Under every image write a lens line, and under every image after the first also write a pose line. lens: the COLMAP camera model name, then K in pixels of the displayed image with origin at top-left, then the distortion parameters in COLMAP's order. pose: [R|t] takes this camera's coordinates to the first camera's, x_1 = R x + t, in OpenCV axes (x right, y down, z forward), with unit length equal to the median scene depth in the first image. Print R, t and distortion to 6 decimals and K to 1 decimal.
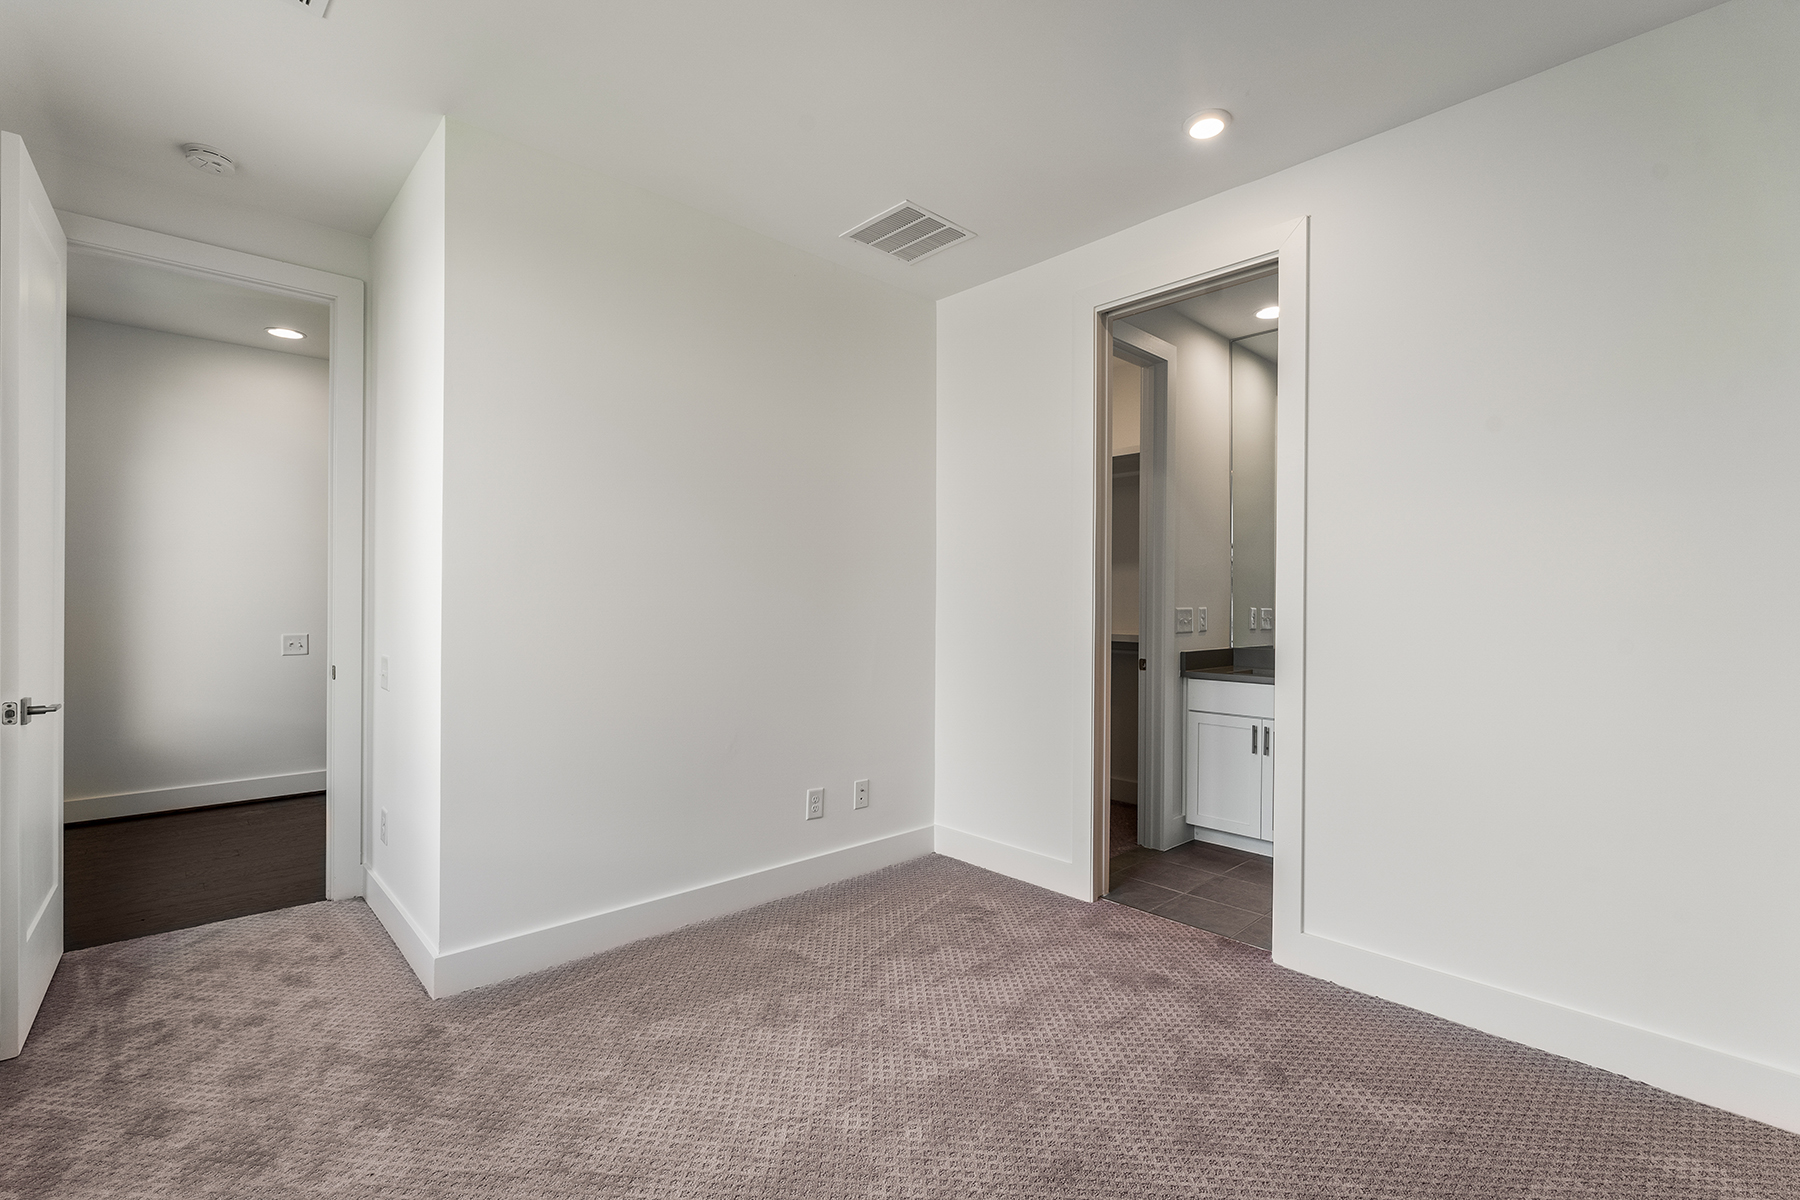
lens RADIAL K [[784.8, 0, 908.9], [0, 784.8, 604.4], [0, 0, 1]] dist [-0.000148, -0.000030]
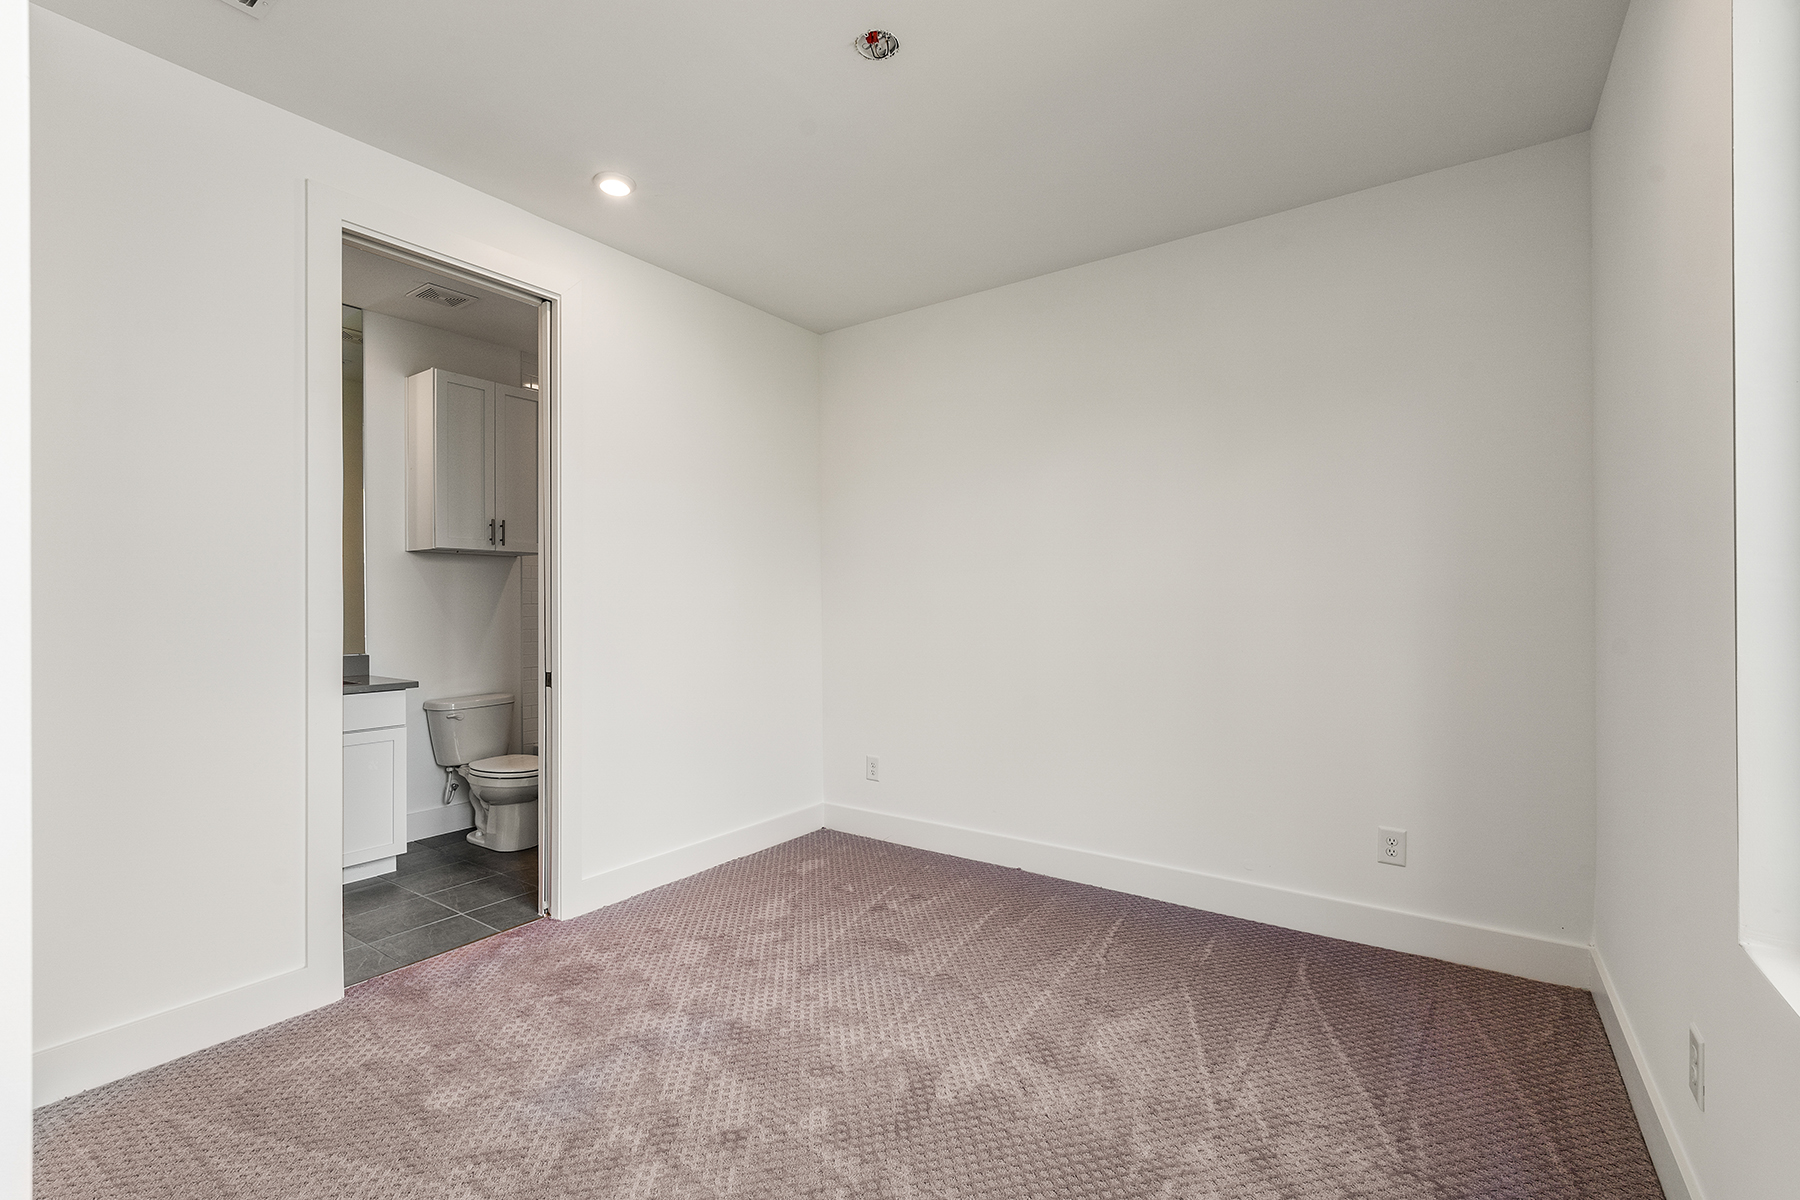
lens RADIAL K [[784.8, 0, 908.9], [0, 784.8, 604.4], [0, 0, 1]] dist [-0.000148, -0.000030]
pose [[-0.195847, -0.003840, 0.980627, -0.756375], [0.002209, 0.999988, 0.004357, 0.003152], [-0.980632, 0.003020, -0.195836, 0.766471]]
